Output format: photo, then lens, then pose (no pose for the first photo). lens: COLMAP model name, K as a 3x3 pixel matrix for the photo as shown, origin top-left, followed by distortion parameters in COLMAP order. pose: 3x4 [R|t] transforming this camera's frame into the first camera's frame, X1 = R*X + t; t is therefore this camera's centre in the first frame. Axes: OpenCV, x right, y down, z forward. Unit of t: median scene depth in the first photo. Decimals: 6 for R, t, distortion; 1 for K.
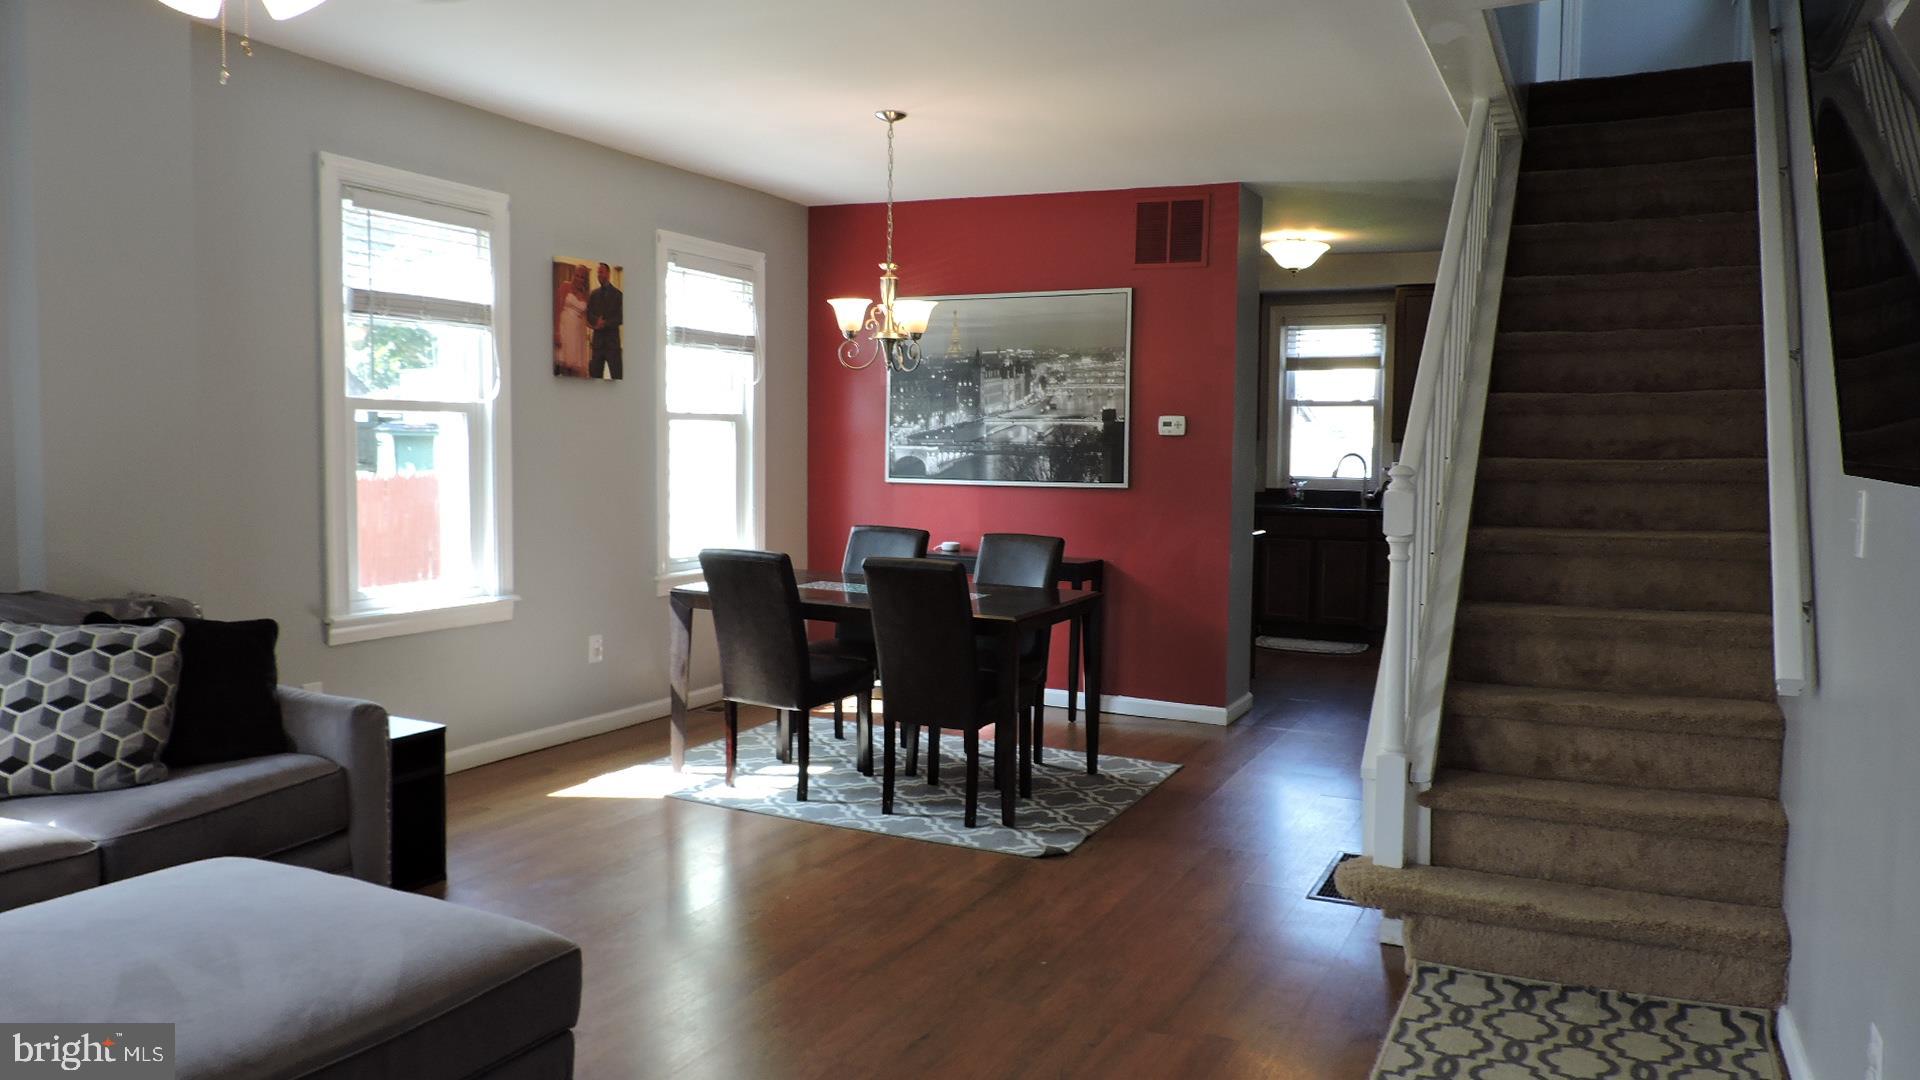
lens RADIAL K [[1345.0, 0, 959.5], [0, 1345.0, 537.4], [0, 0, 1]] dist [-0.024497, 0.001057]
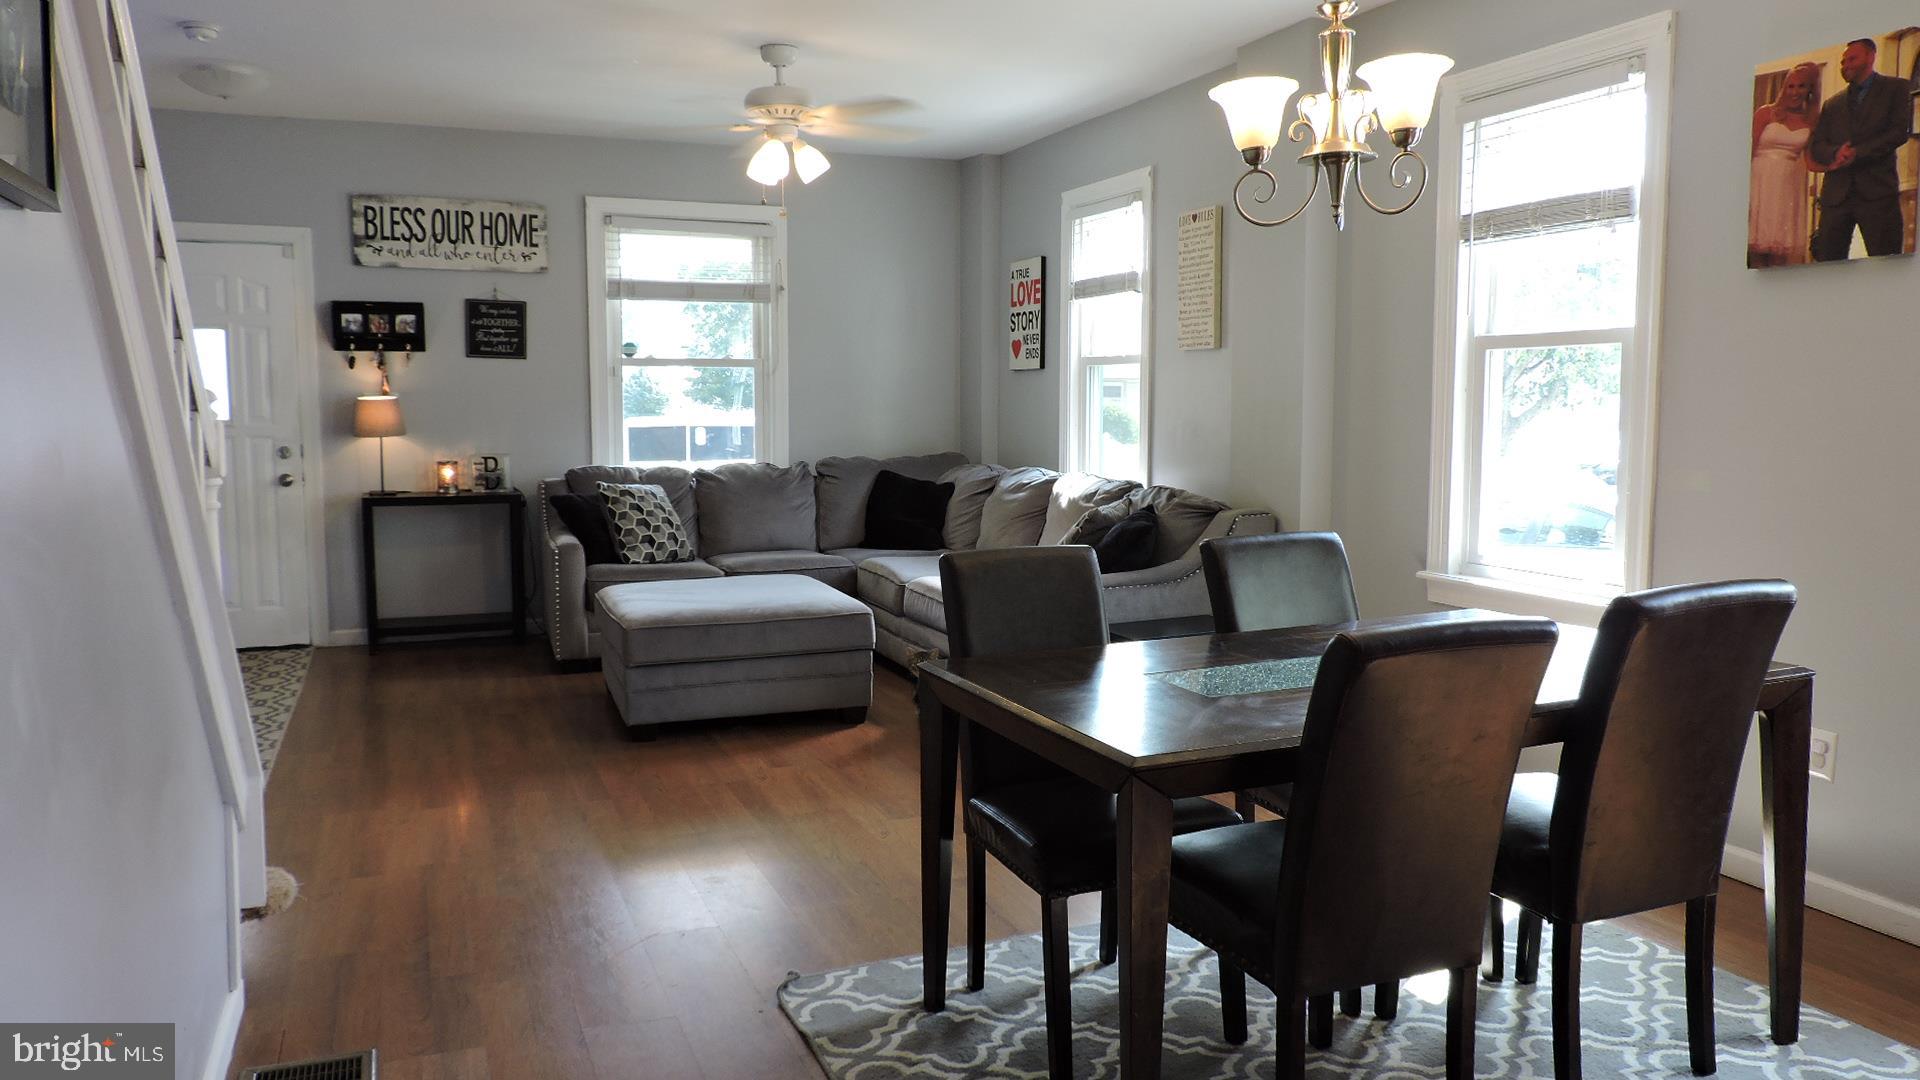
lens RADIAL K [[1345.0, 0, 951.4], [0, 1345.0, 527.3], [0, 0, 1]] dist [-0.024497, 0.001057]
pose [[-0.652625, 0.071966, -0.754255, 0.384487], [-0.045366, 0.989981, 0.133711, -0.068401], [0.756321, 0.121481, -0.642822, 1.106100]]
